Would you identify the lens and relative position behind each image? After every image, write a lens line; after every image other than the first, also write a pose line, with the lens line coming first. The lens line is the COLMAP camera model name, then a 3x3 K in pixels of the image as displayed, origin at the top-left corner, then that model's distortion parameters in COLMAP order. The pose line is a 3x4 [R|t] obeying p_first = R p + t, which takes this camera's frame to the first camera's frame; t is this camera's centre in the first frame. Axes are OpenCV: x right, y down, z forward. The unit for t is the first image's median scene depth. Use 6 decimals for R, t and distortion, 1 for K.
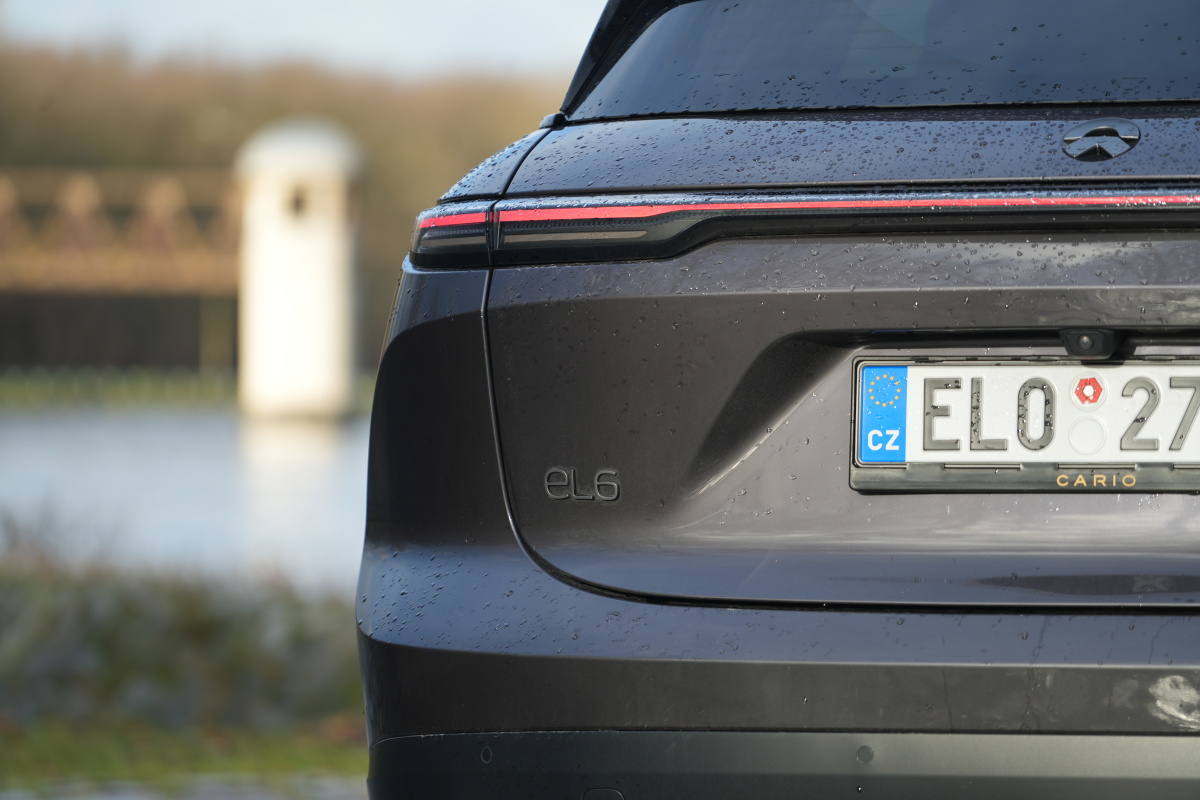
lens RADIAL K [[6800.5, 0, 600.0], [0, 6800.5, 400.0], [0, 0, 1]] dist [-0.163259, -8.030645]
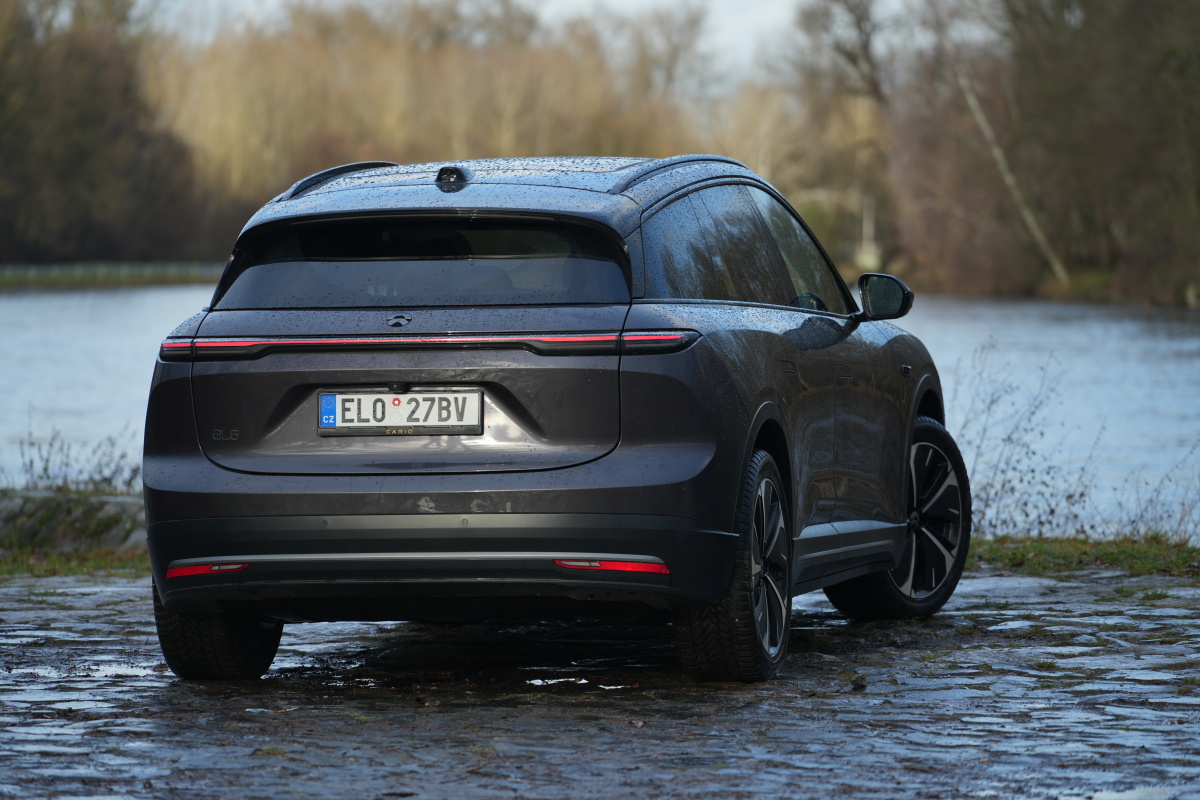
lens RADIAL K [[6800.5, 0, 600.0], [0, 6800.5, 400.0], [0, 0, 1]] dist [-0.163259, -8.030645]
pose [[0.993874, -0.017025, 0.109200, -0.169252], [0.015212, 0.999733, 0.017409, -0.053736], [-0.109467, -0.015641, 0.993867, -2.028489]]
